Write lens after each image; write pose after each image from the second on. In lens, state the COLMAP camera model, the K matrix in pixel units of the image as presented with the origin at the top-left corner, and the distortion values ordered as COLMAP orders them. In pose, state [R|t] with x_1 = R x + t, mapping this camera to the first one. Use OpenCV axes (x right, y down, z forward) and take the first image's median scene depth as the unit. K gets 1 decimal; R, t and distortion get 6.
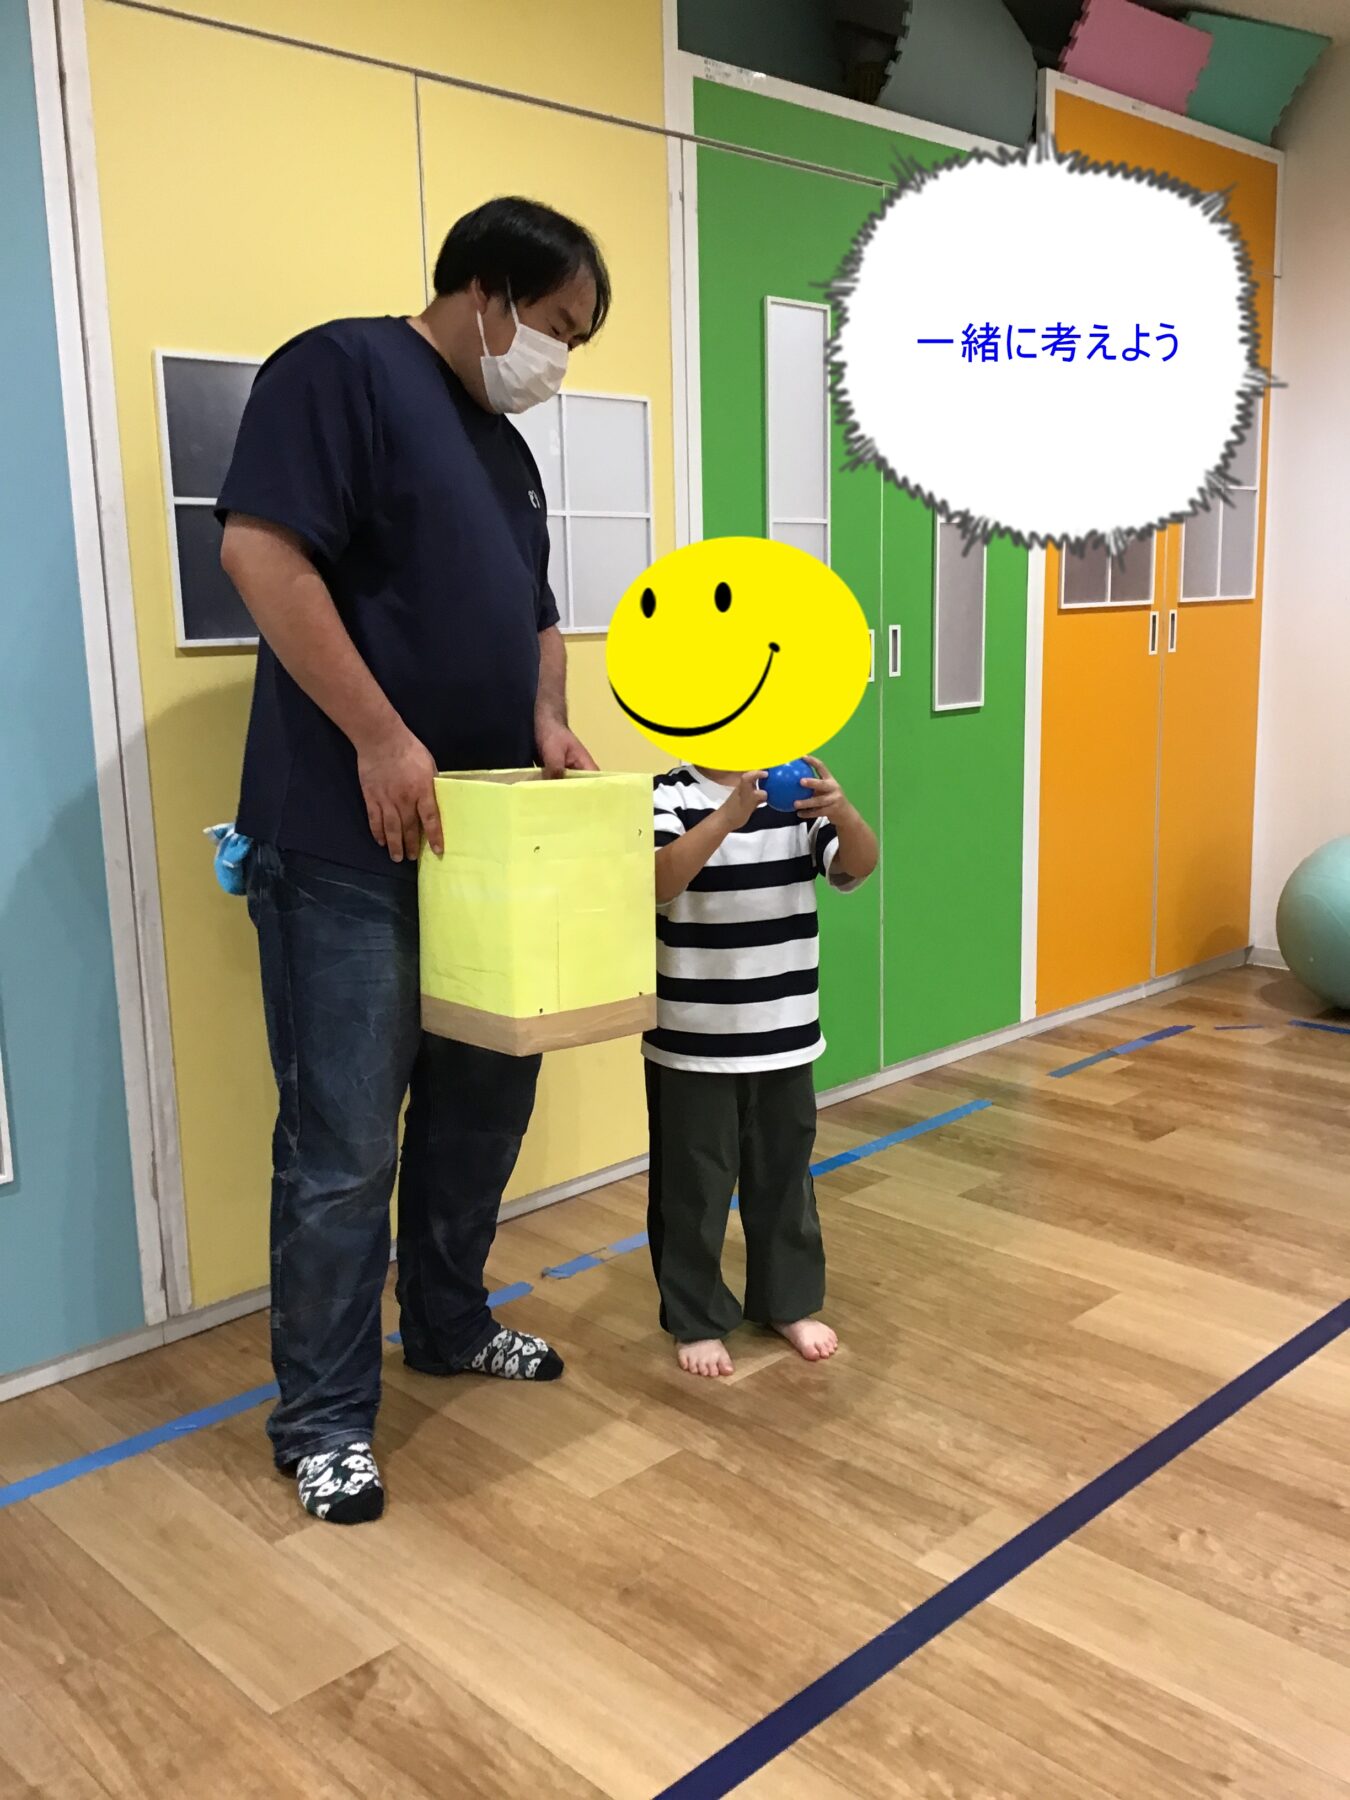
lens RADIAL K [[1628.2, 0, 675.0], [0, 1628.2, 900.0], [0, 0, 1]] dist [0.069167, -0.121092]
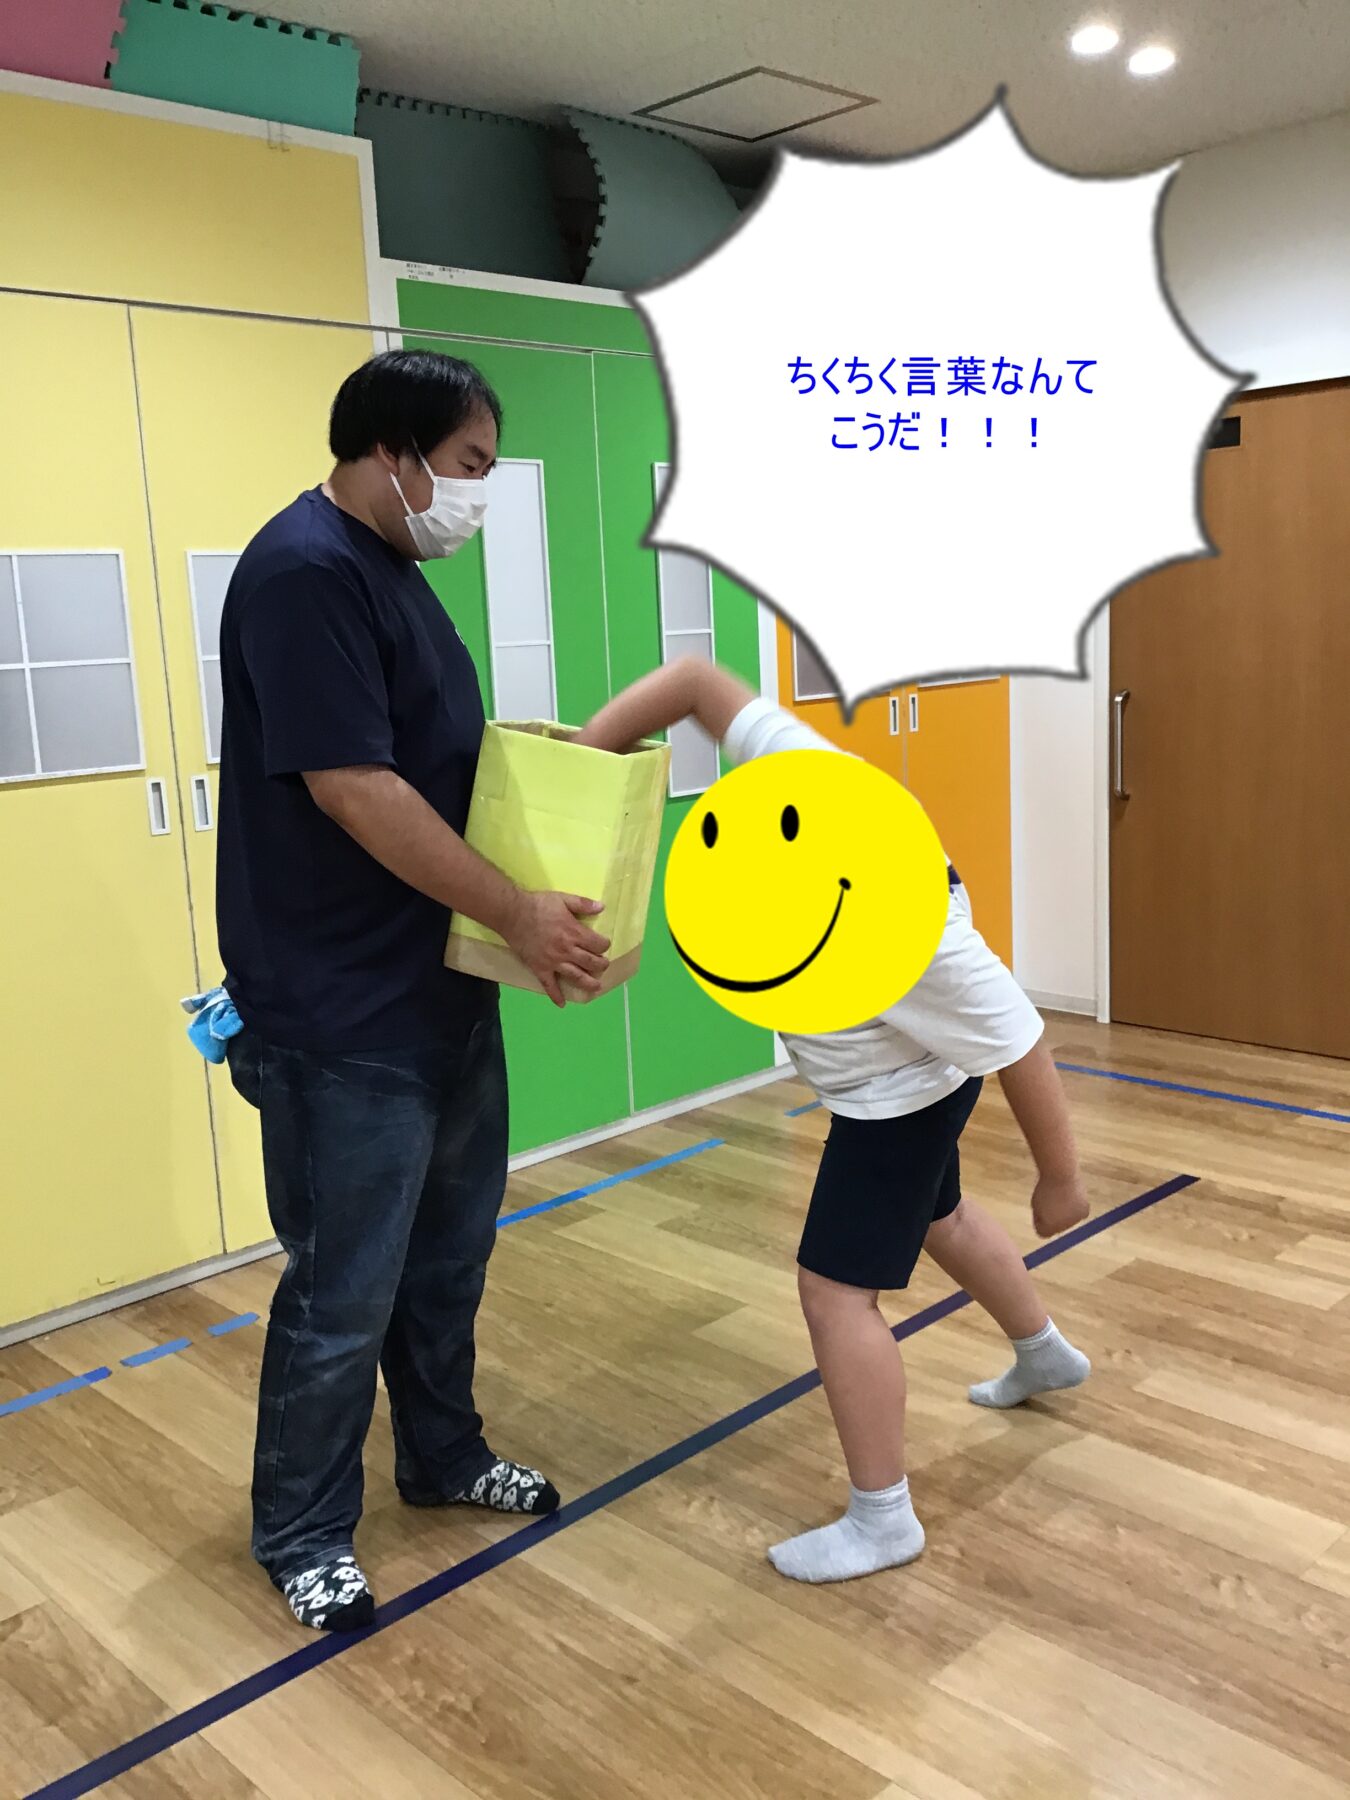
lens RADIAL K [[1623.5, 0, 675.0], [0, 1623.5, 900.0], [0, 0, 1]] dist [0.072116, -0.138996]
pose [[0.999703, -0.024342, -0.001324, 0.303457], [0.024322, 0.999616, -0.013272, -0.054600], [0.001646, 0.013236, 0.999911, -0.248981]]
